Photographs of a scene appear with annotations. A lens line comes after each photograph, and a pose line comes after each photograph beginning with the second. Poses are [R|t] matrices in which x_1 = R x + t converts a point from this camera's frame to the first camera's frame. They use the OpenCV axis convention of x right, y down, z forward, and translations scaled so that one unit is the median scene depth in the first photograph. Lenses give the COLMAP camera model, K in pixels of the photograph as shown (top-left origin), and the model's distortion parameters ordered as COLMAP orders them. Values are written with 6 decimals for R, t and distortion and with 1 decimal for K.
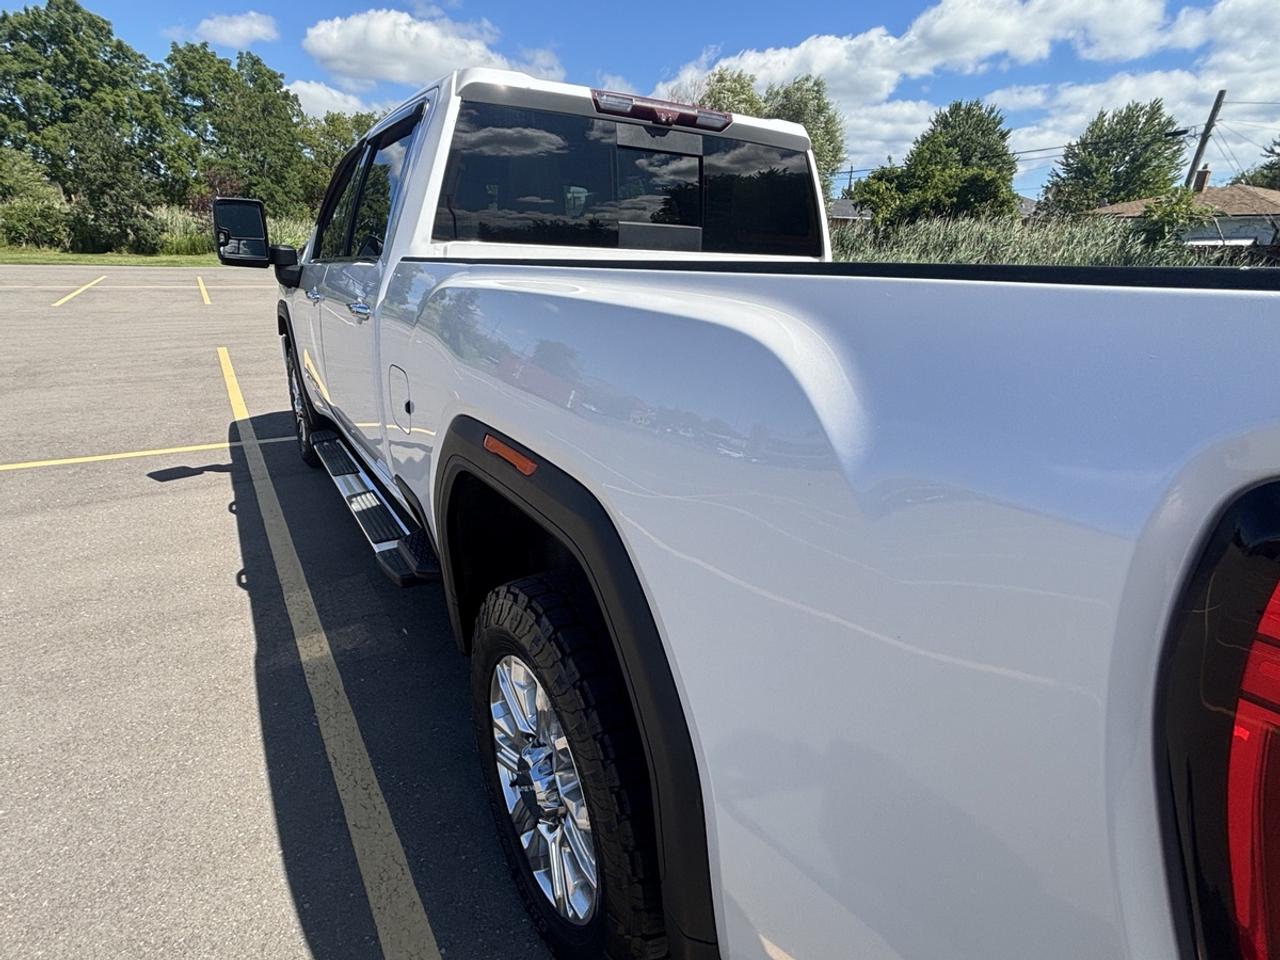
lens RADIAL K [[665.5, 0, 635.9], [0, 665.5, 473.8], [0, 0, 1]] dist [-0.003112, -0.000545]
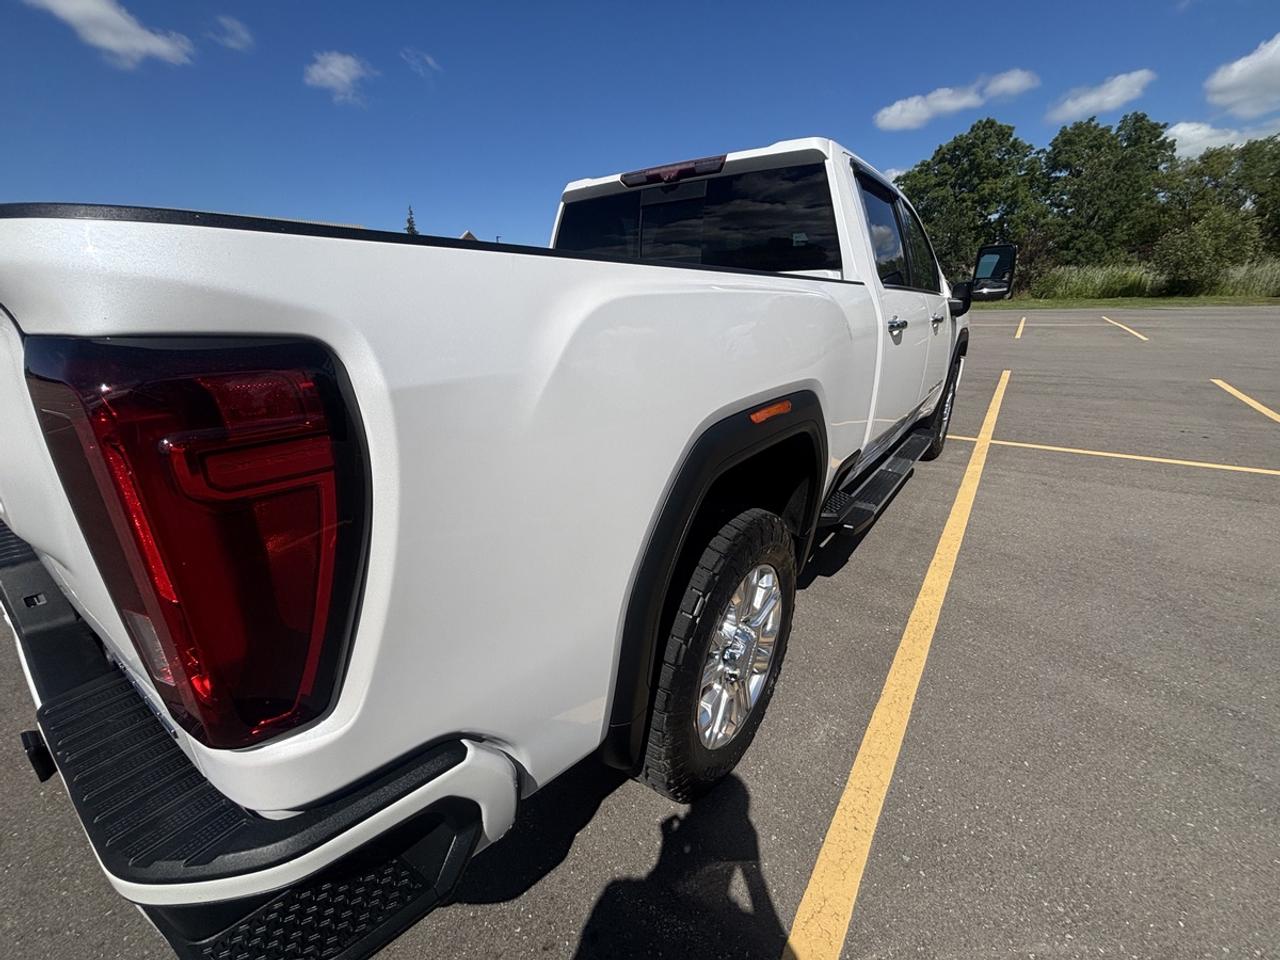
lens RADIAL K [[510.7, 0, 641.4], [0, 510.7, 485.1], [0, 0, 1]] dist [0.003136, 0.000444]
pose [[0.398190, 0.276225, -0.874725, 0.275056], [-0.256212, 0.949123, 0.183086, -0.030446], [0.880795, 0.151212, 0.448704, 0.146684]]
